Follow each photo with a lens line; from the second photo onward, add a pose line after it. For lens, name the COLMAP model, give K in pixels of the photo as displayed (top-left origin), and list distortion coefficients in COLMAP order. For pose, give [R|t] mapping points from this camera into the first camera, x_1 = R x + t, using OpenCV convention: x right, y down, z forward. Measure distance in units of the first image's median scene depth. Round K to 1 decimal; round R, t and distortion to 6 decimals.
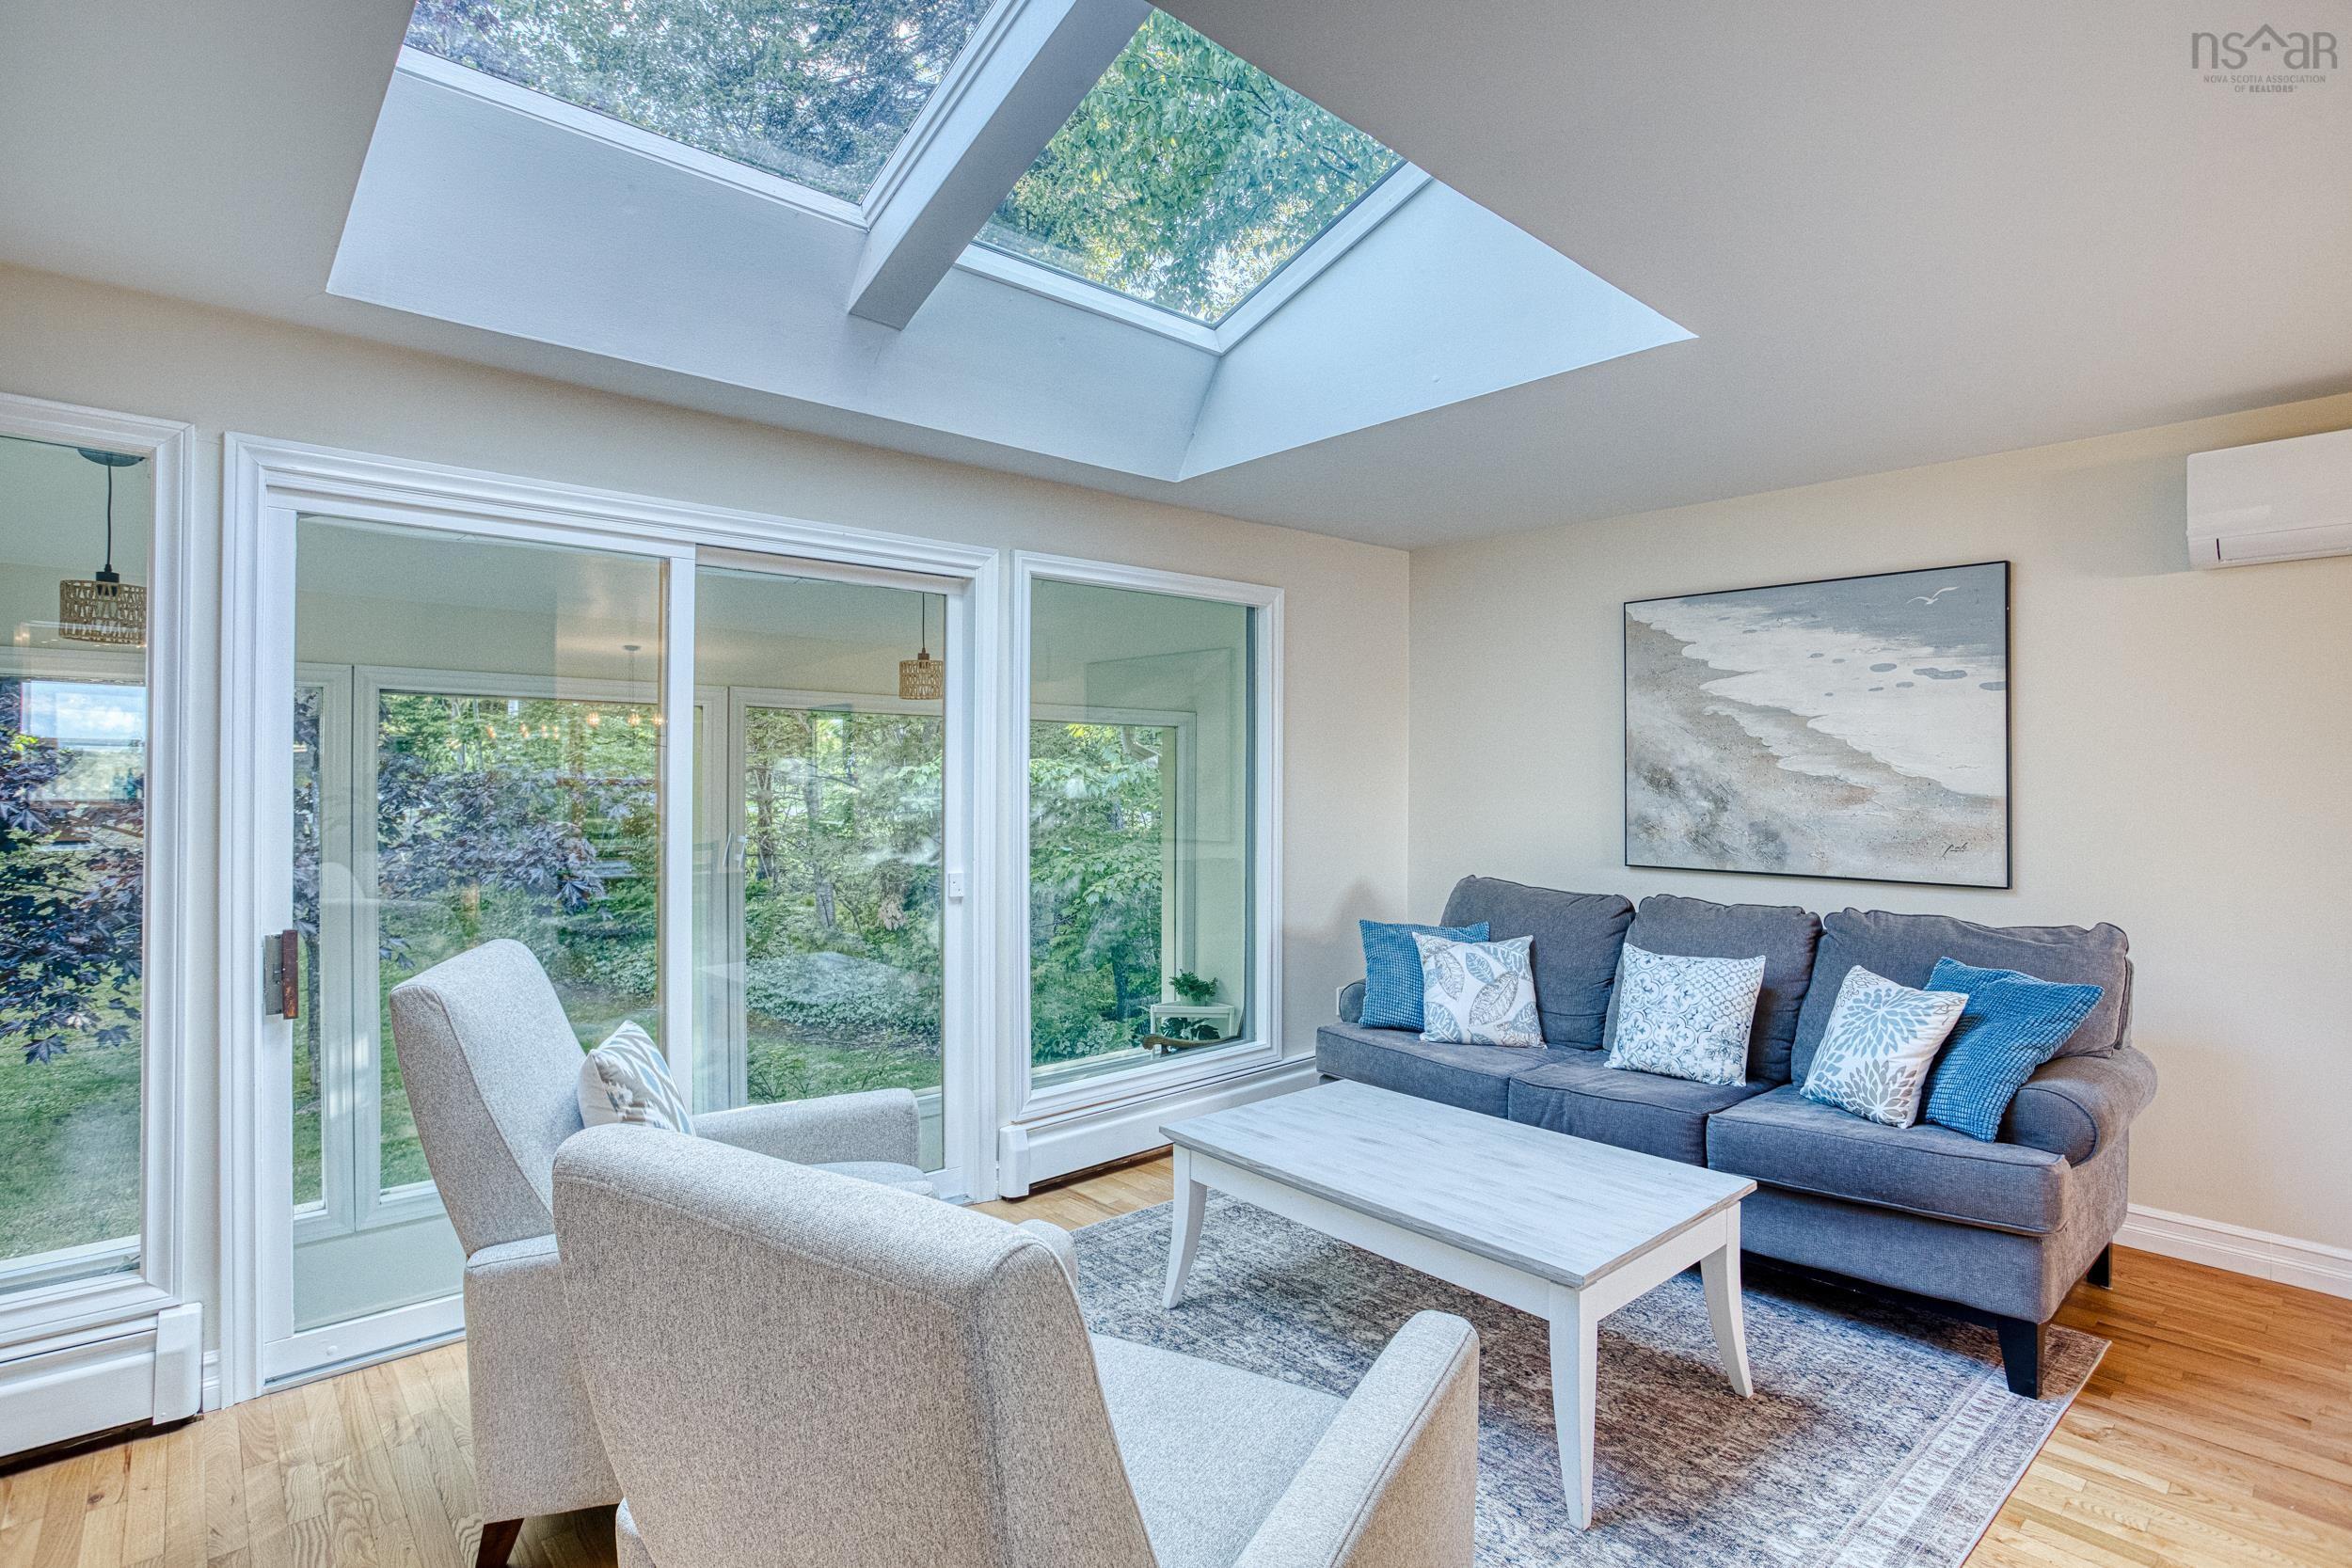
lens RADIAL K [[1146.4, 0, 1179.6], [0, 1146.4, 784.5], [0, 0, 1]] dist [-0.064173, 0.023887]
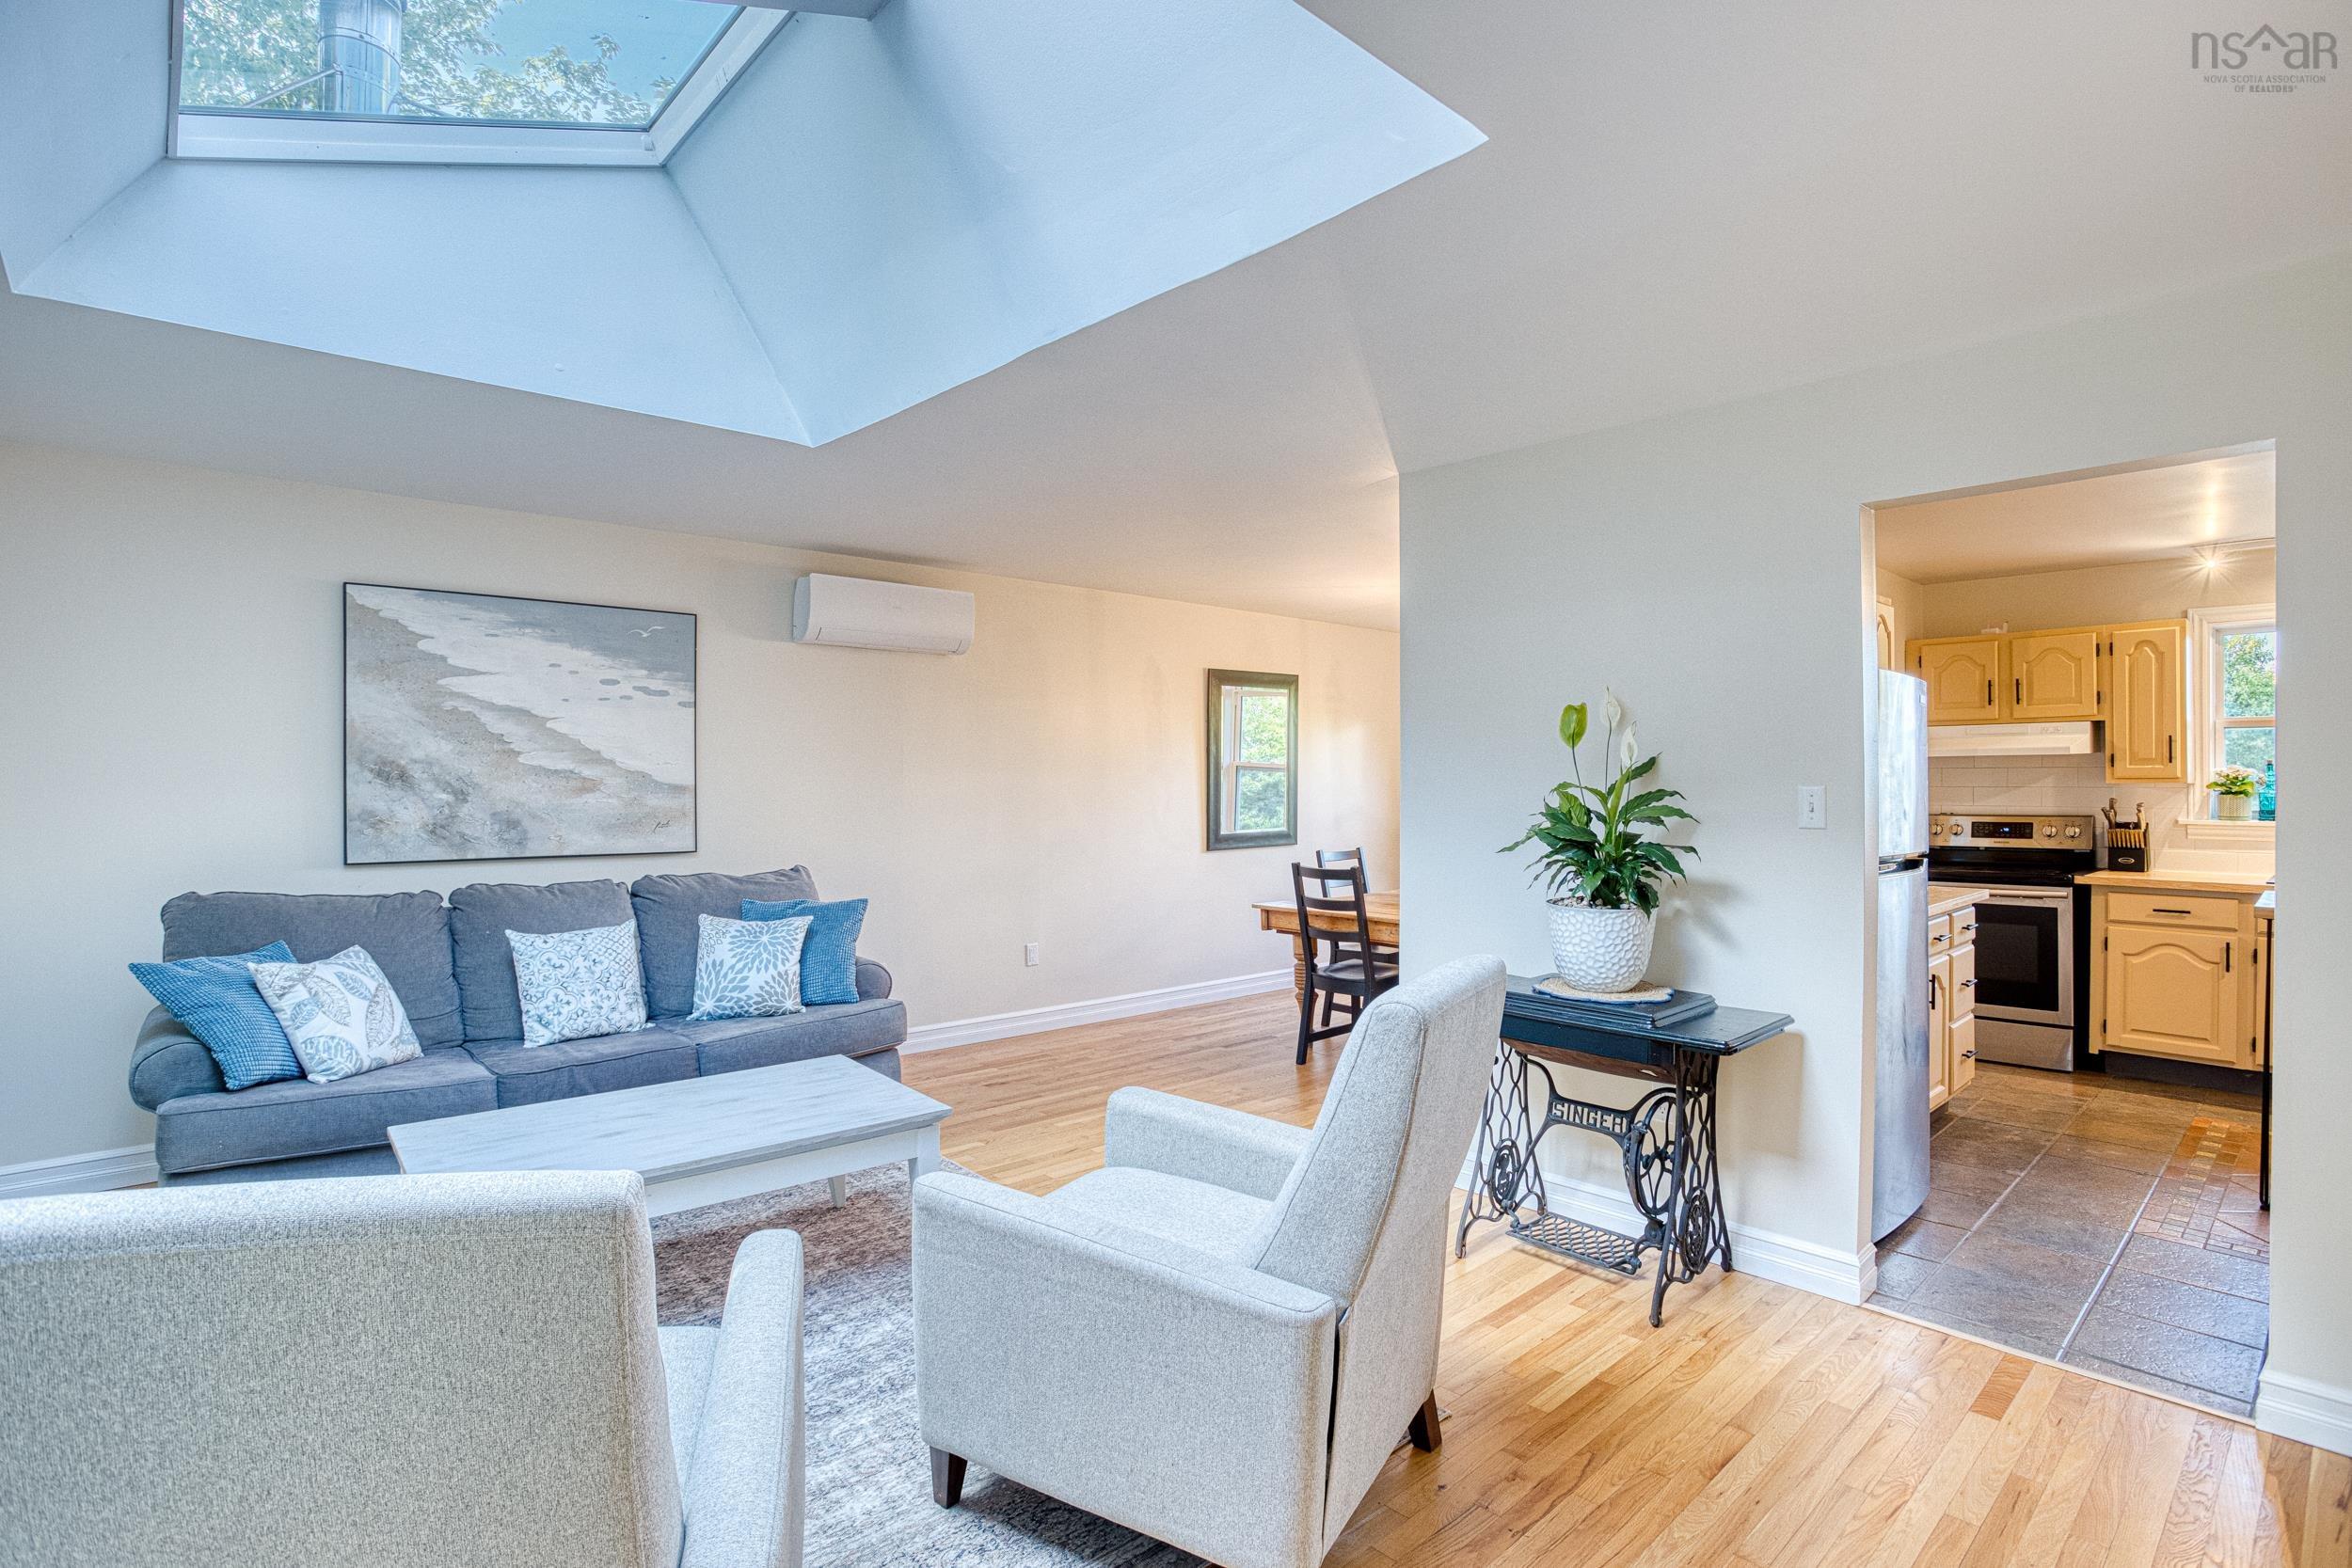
lens RADIAL K [[1146.4, 0, 1164.4], [0, 1146.4, 785.5], [0, 0, 1]] dist [-0.064173, 0.023887]
pose [[0.004912, -0.011207, 0.999925, -0.599851], [0.001227, 0.999937, 0.011201, -0.003432], [-0.999987, 0.001172, 0.004925, 0.373164]]
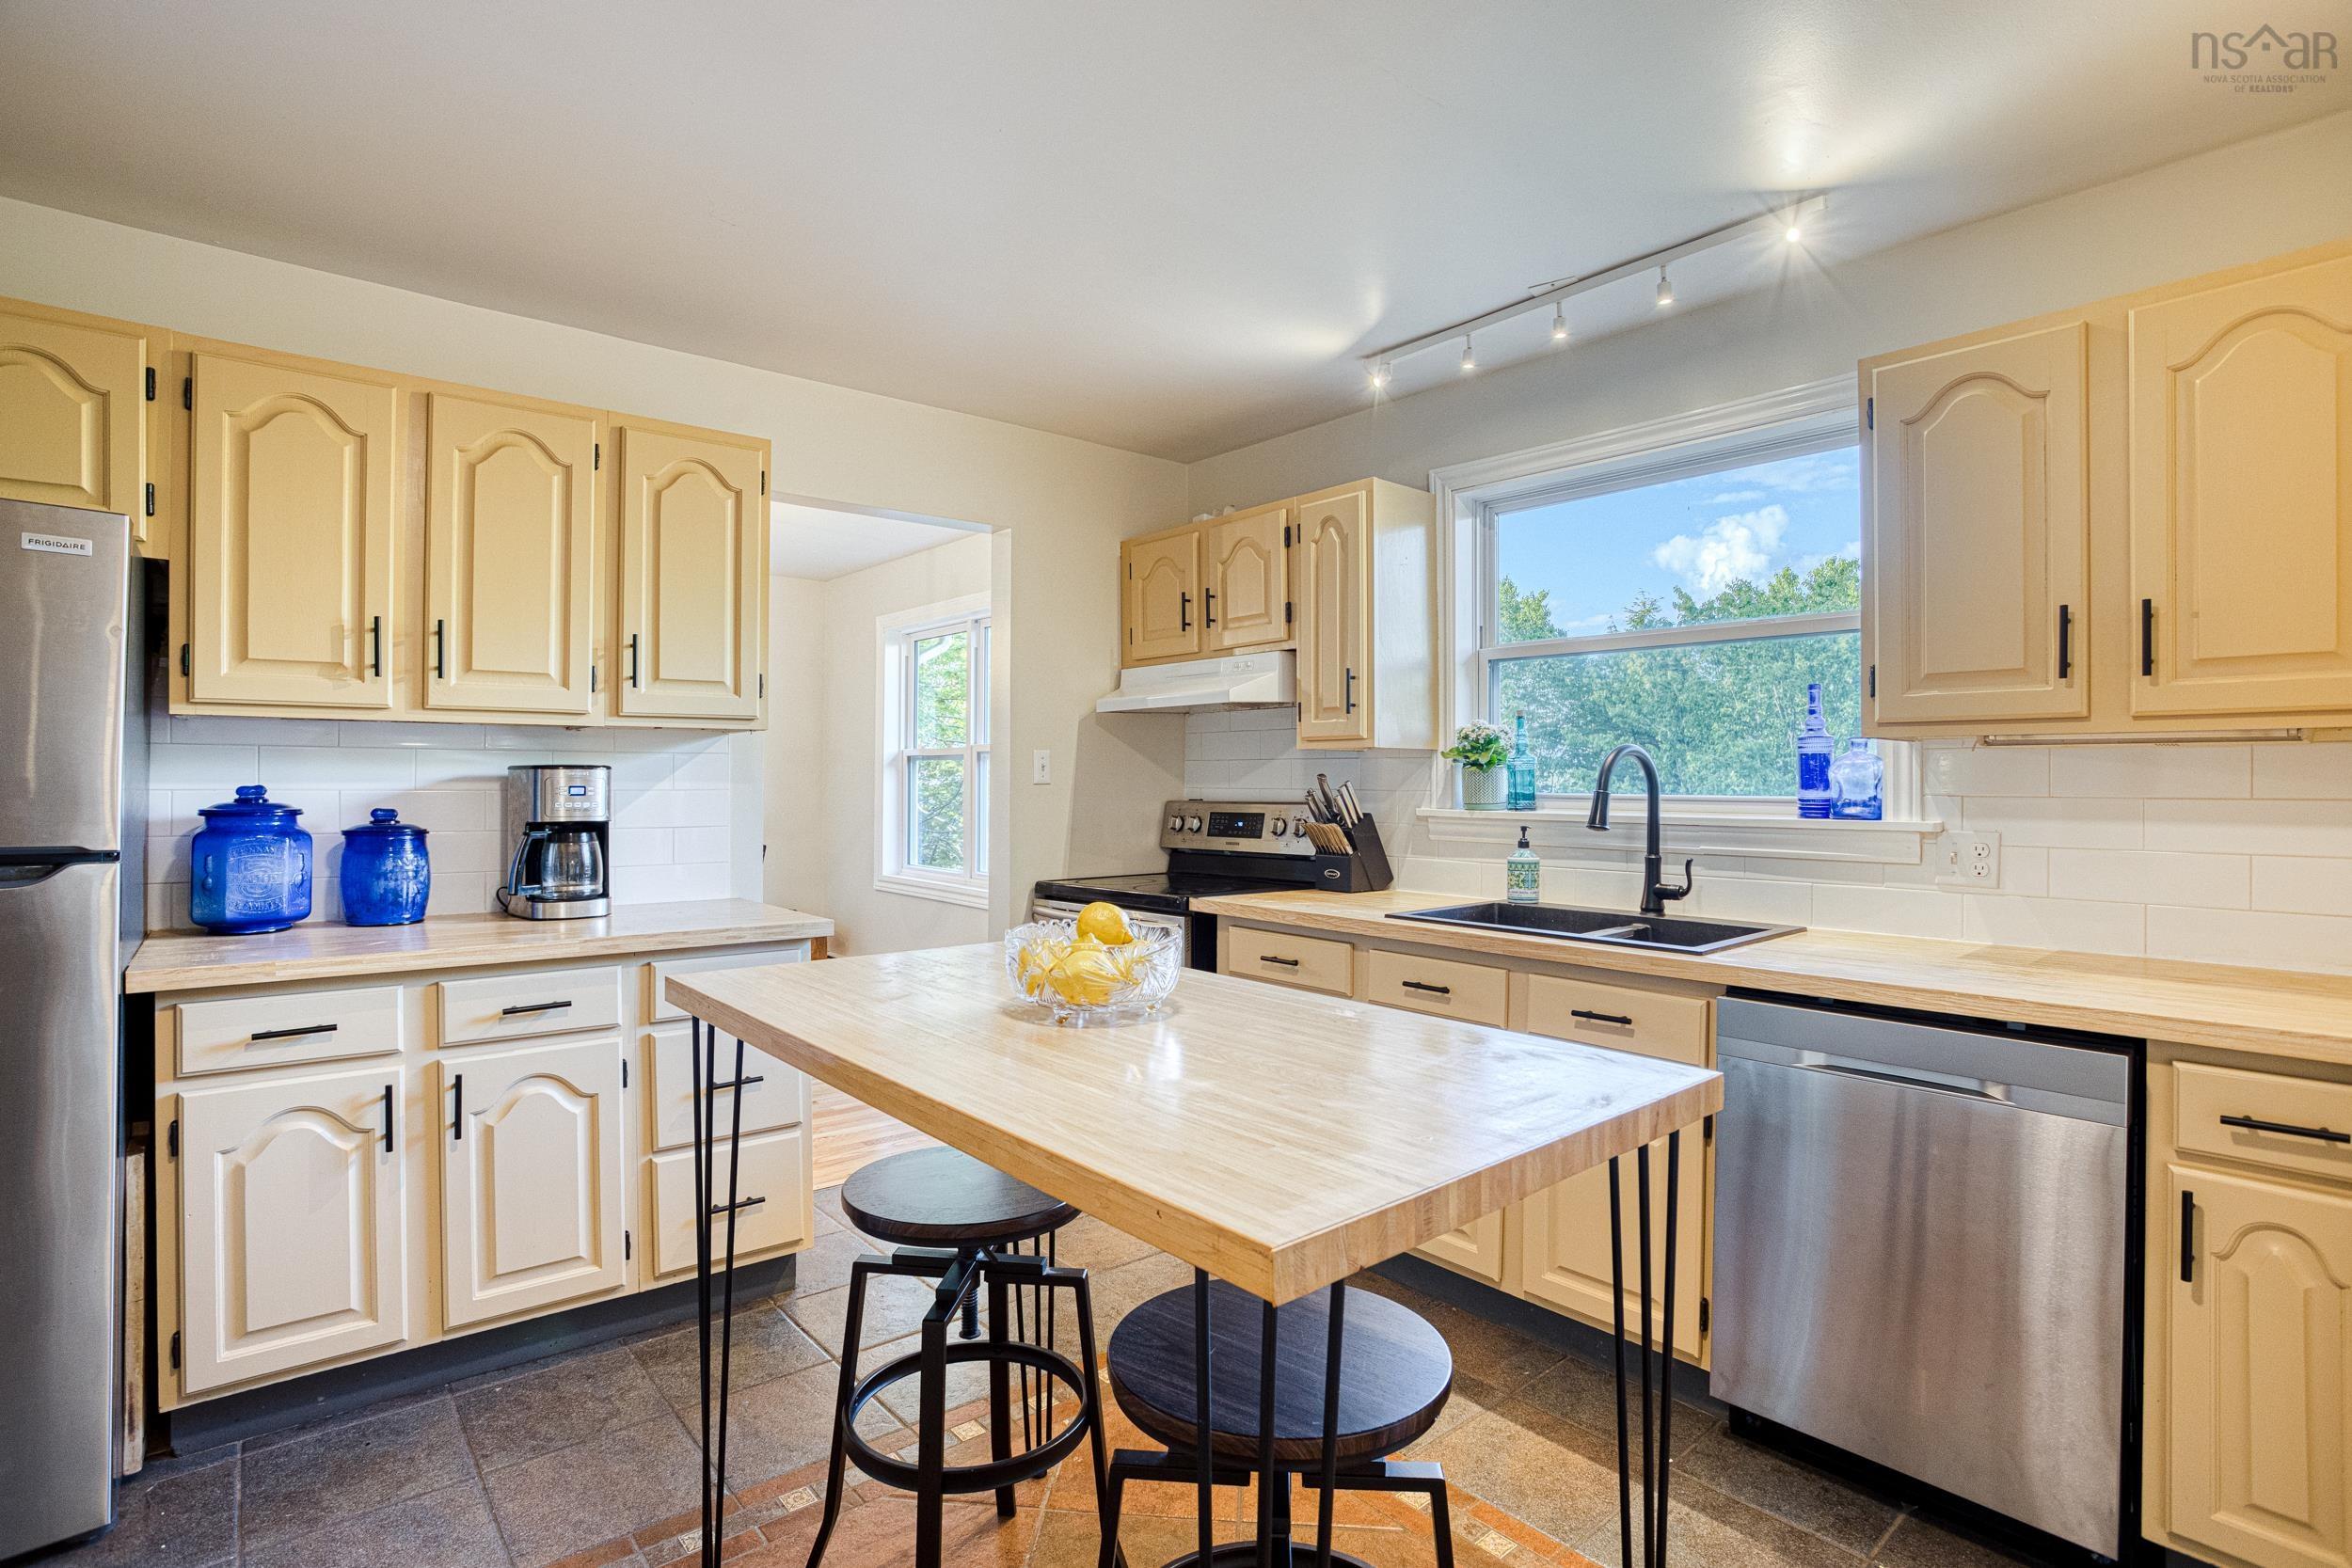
lens RADIAL K [[1146.4, 0, 1180.1], [0, 1146.4, 779.5], [0, 0, 1]] dist [-0.064173, 0.023887]
pose [[0.039801, -0.002565, 0.999204, -0.119541], [-0.002826, 0.999992, 0.002680, 0.031044], [-0.999204, -0.002930, 0.039793, -0.706322]]
